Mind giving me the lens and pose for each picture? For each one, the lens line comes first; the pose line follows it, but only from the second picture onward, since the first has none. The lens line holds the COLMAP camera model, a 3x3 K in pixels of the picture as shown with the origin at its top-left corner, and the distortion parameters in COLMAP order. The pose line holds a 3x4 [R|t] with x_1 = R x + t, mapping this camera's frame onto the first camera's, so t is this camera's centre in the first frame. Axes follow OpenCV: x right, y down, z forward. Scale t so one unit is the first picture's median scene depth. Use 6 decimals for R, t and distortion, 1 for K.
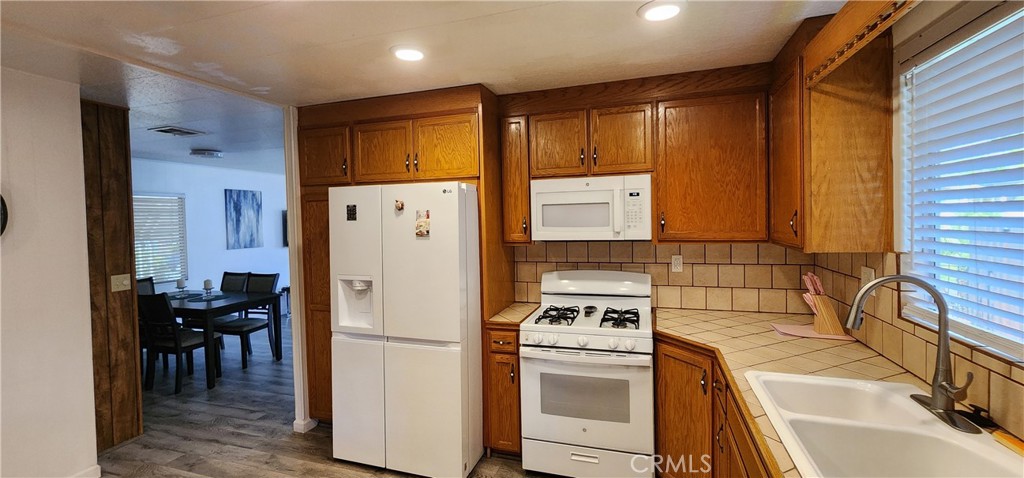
lens RADIAL K [[425.2, 0, 508.3], [0, 425.2, 230.0], [0, 0, 1]] dist [-0.001070, -0.000198]
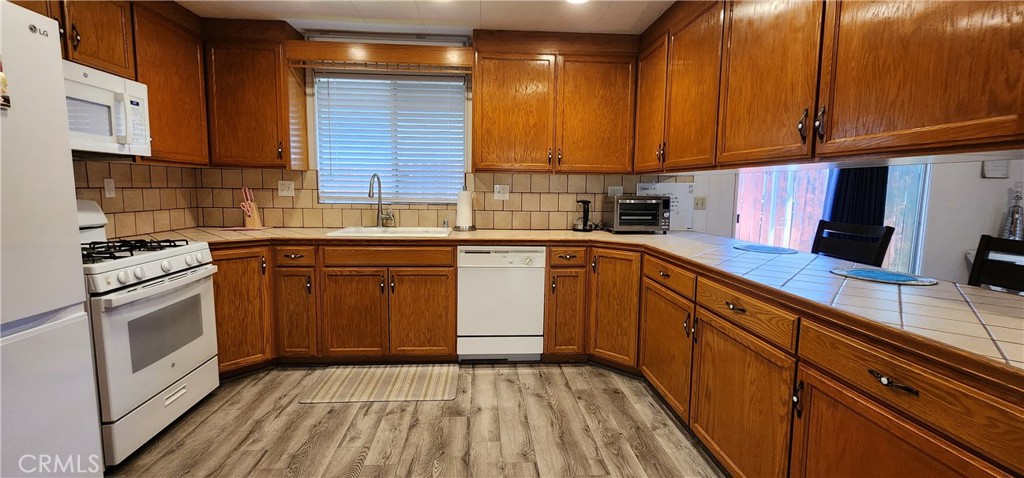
lens RADIAL K [[421.8, 0, 509.5], [0, 421.8, 229.9], [0, 0, 1]] dist [-0.000420, 0.000468]
pose [[-0.381409, -0.074446, 0.921404, -0.811082], [0.021810, 0.995750, 0.089481, 0.114747], [-0.924149, 0.054225, -0.378165, 0.613345]]
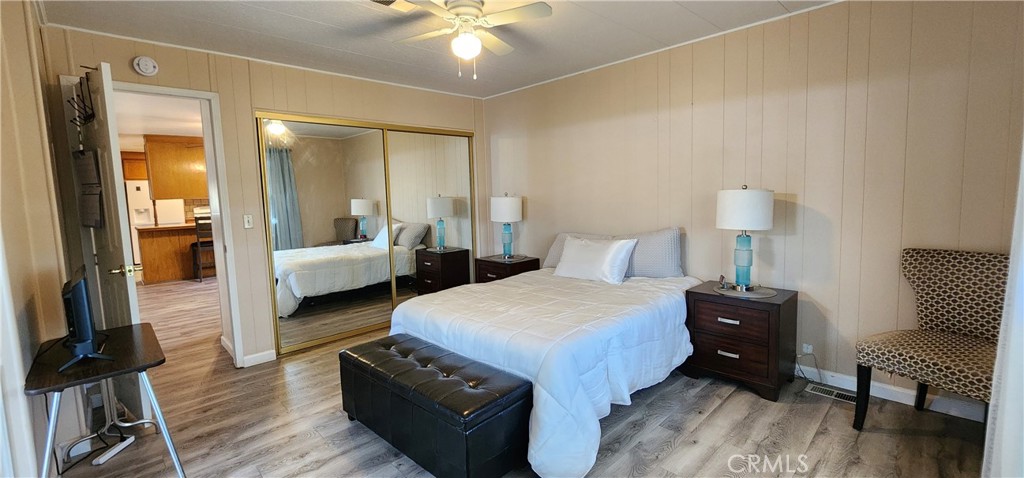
lens RADIAL K [[425.2, 0, 508.3], [0, 425.2, 230.0], [0, 0, 1]] dist [-0.001070, -0.000198]
pose [[0.463433, -0.075462, 0.882913, -2.013708], [0.047022, 0.997058, 0.060537, 0.221083], [-0.884884, 0.013461, 0.465618, -3.172912]]
